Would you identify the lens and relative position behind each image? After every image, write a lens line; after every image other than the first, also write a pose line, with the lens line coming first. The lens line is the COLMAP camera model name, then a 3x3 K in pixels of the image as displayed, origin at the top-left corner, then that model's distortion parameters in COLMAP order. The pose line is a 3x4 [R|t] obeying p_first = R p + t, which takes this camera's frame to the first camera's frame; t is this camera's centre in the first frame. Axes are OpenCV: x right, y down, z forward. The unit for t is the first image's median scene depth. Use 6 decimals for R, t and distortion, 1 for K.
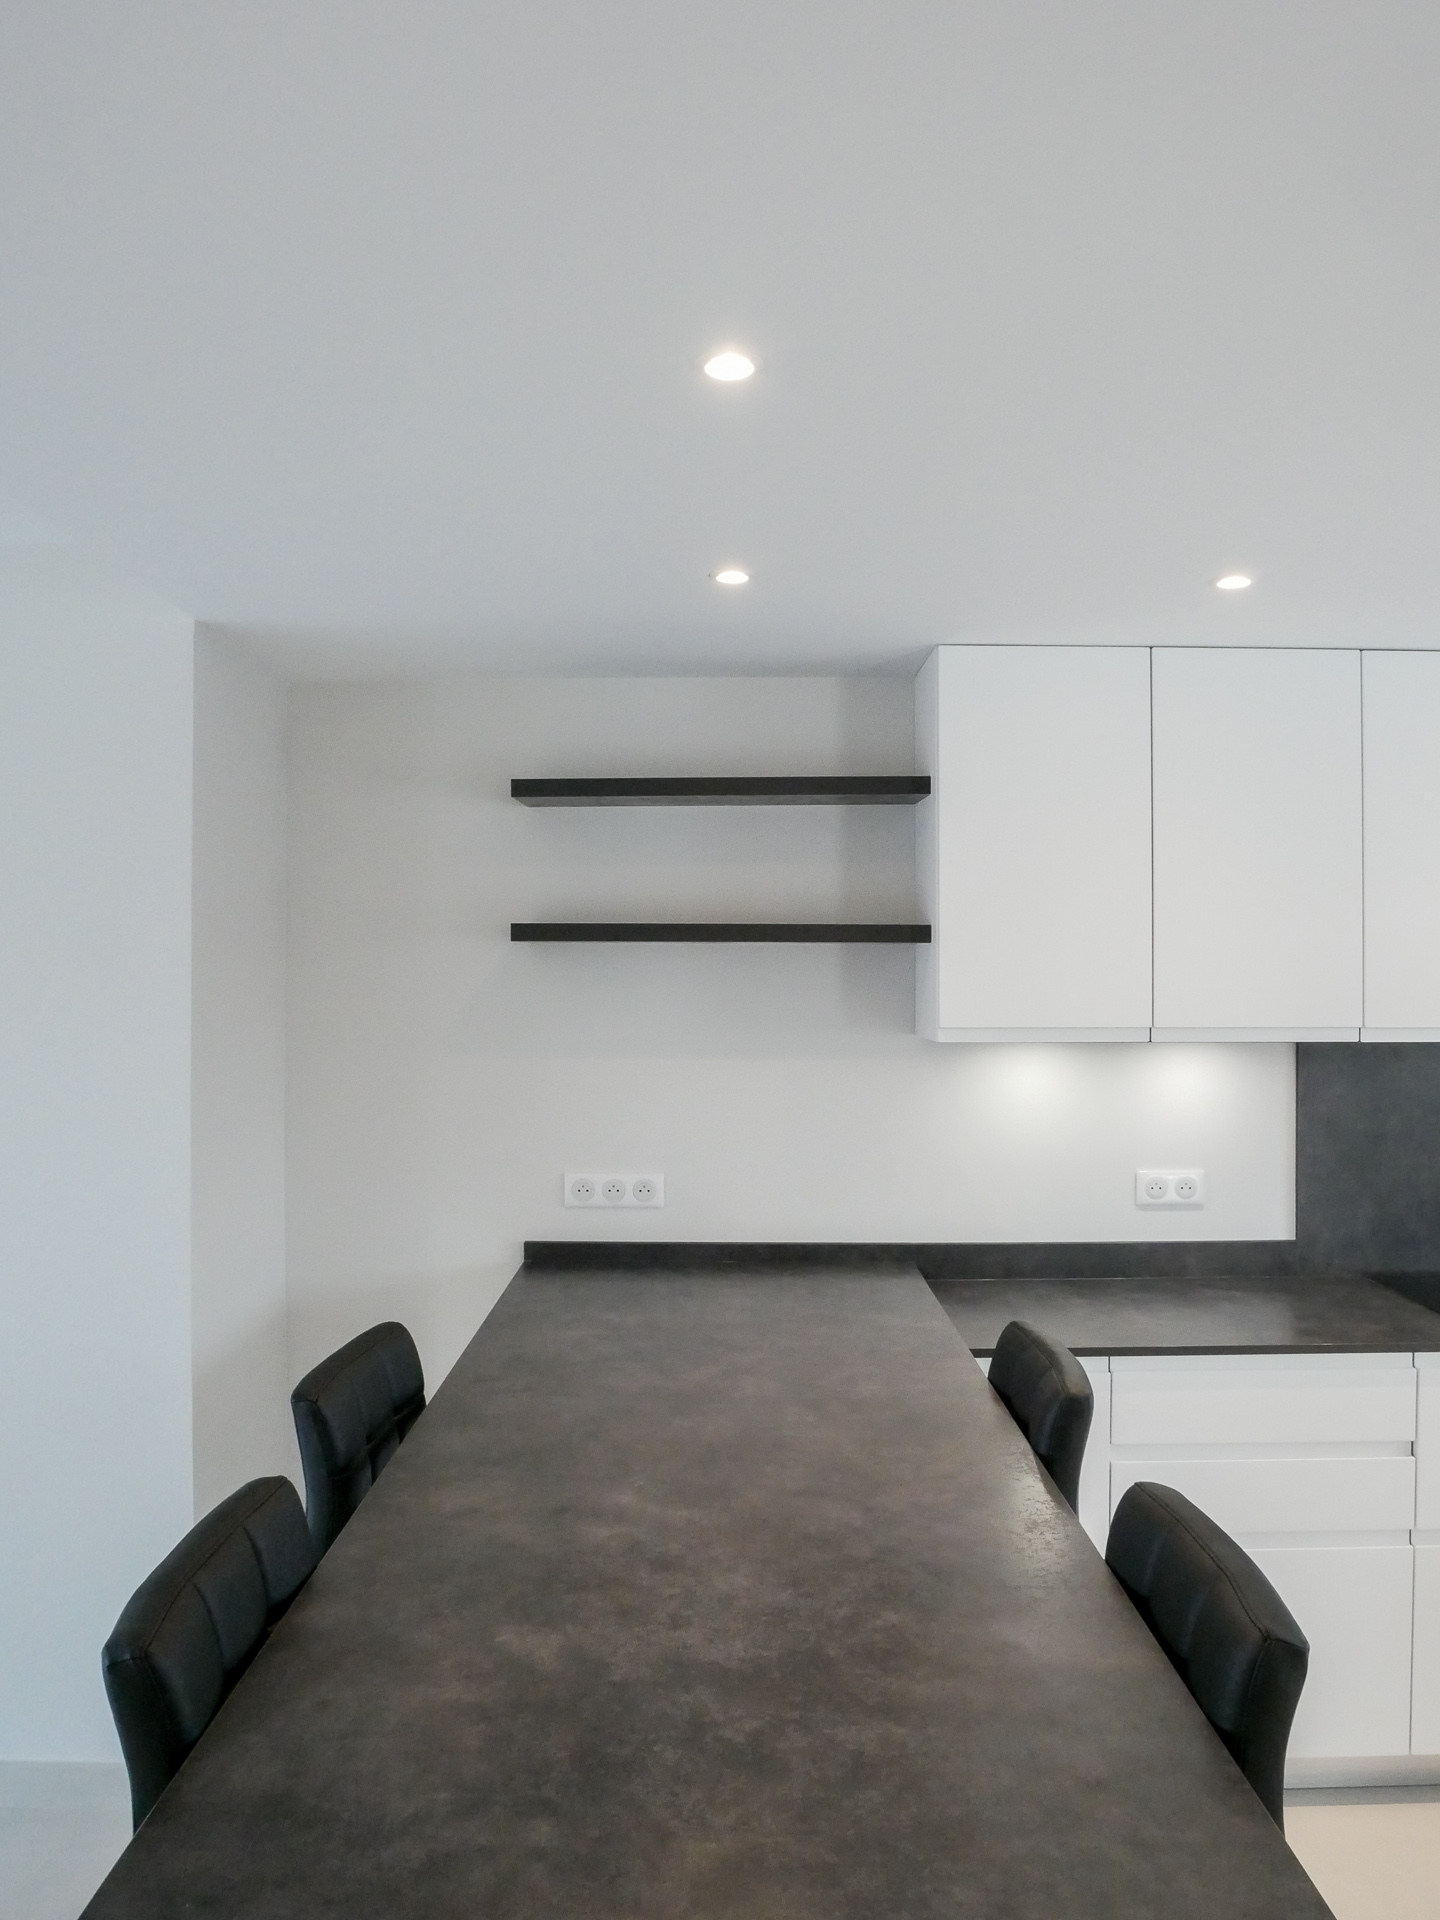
lens RADIAL K [[1442.9, 0, 720.5], [0, 1442.9, 963.9], [0, 0, 1]] dist [-0.043188, -0.001755]
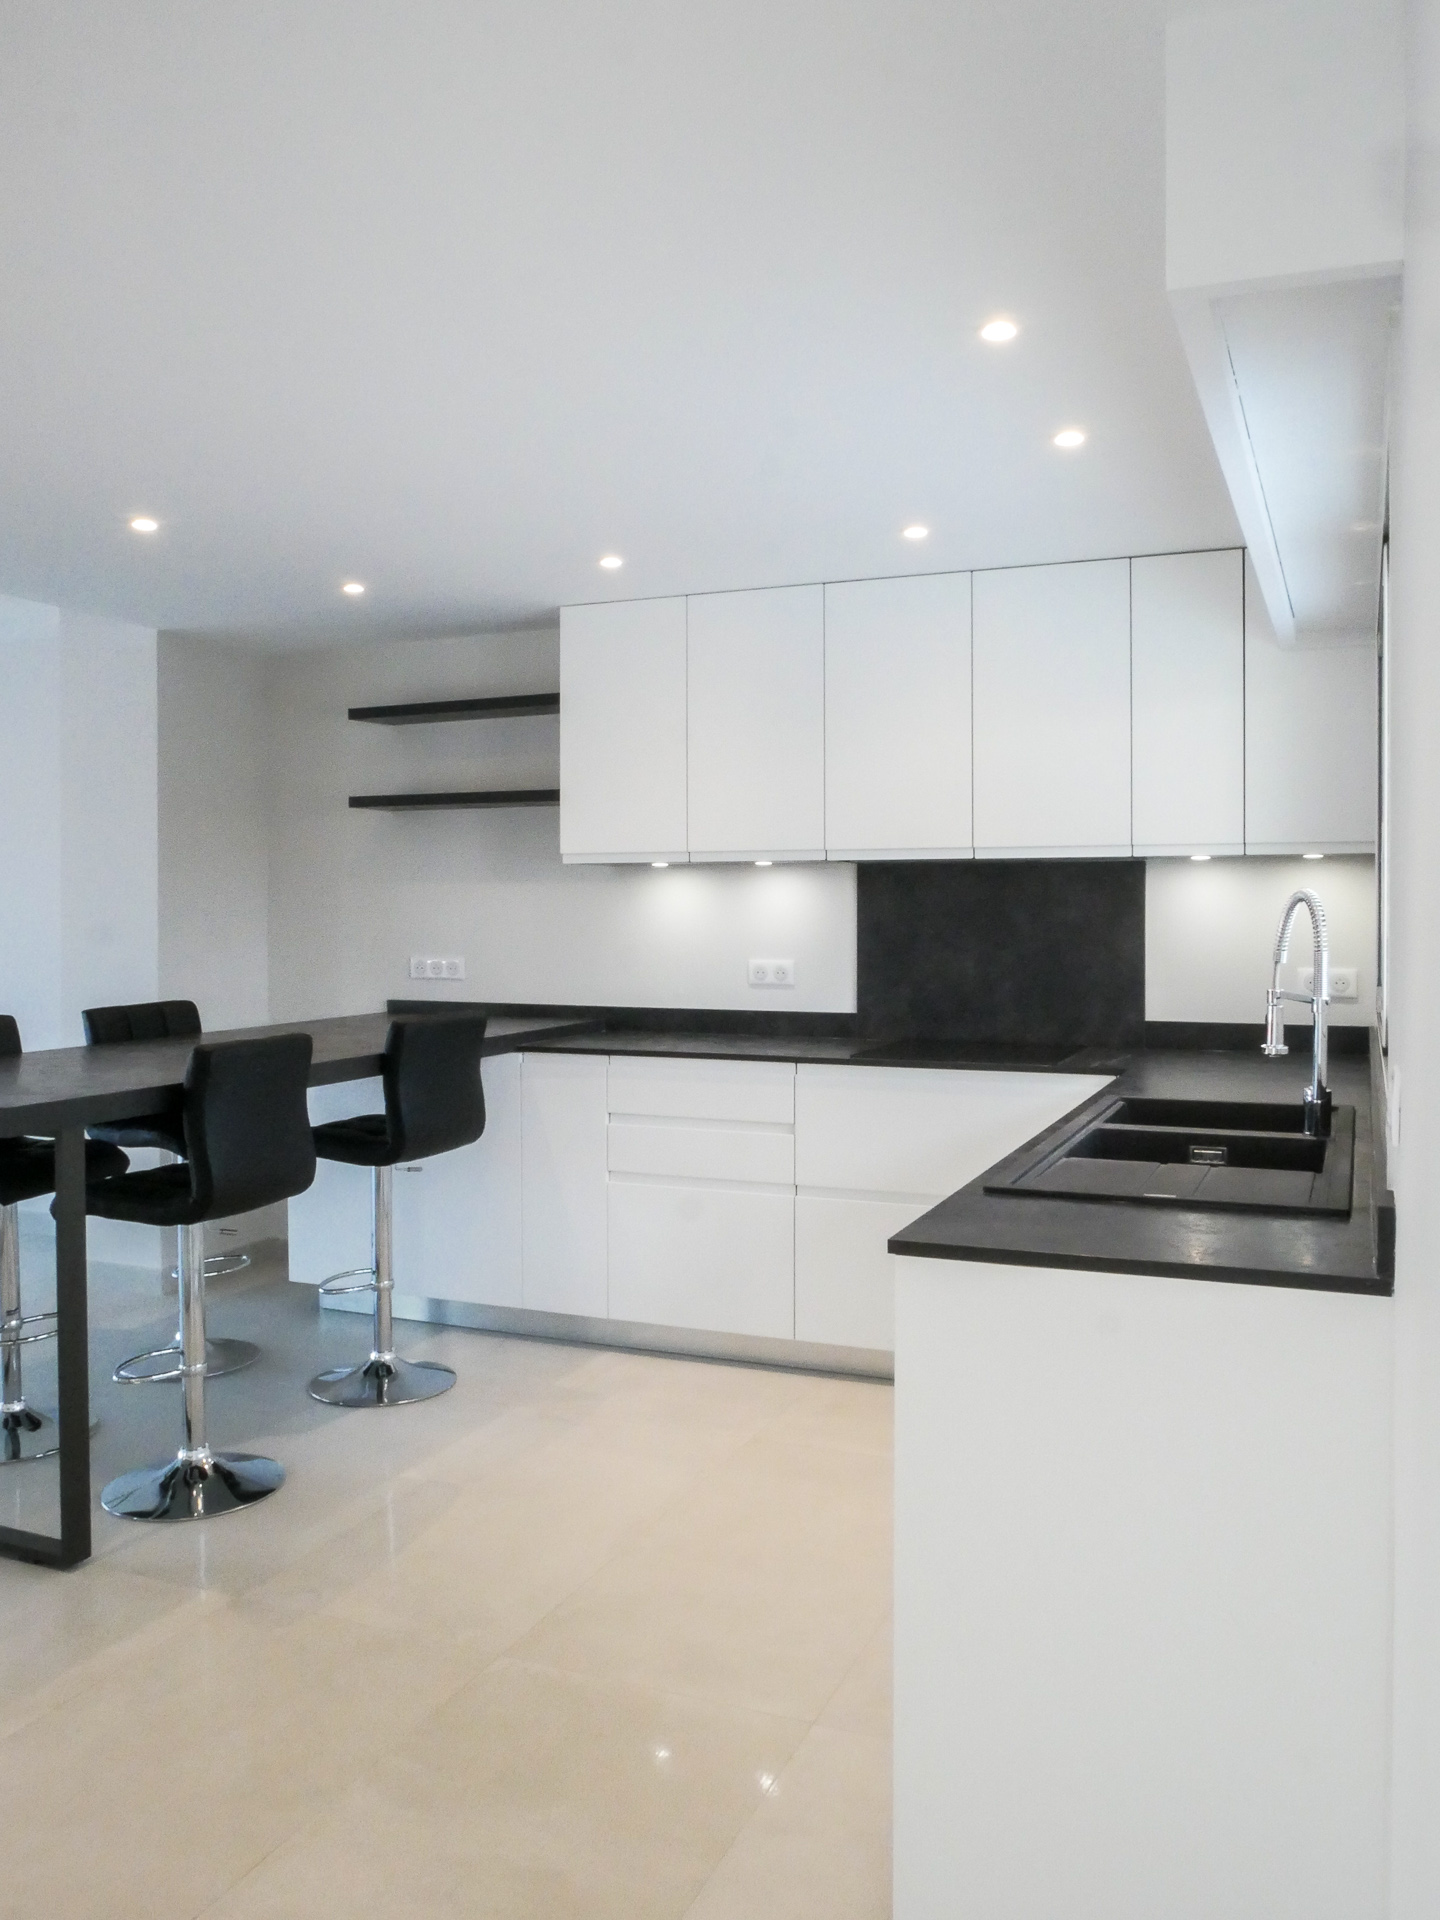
lens RADIAL K [[1591.7, 0, 718.1], [0, 1591.7, 953.9], [0, 0, 1]] dist [0.004513, 0.000302]
pose [[0.919565, 0.011361, -0.392774, 0.888839], [0.005342, 0.999128, 0.041407, 0.071834], [0.392902, -0.040175, 0.918702, -0.472159]]
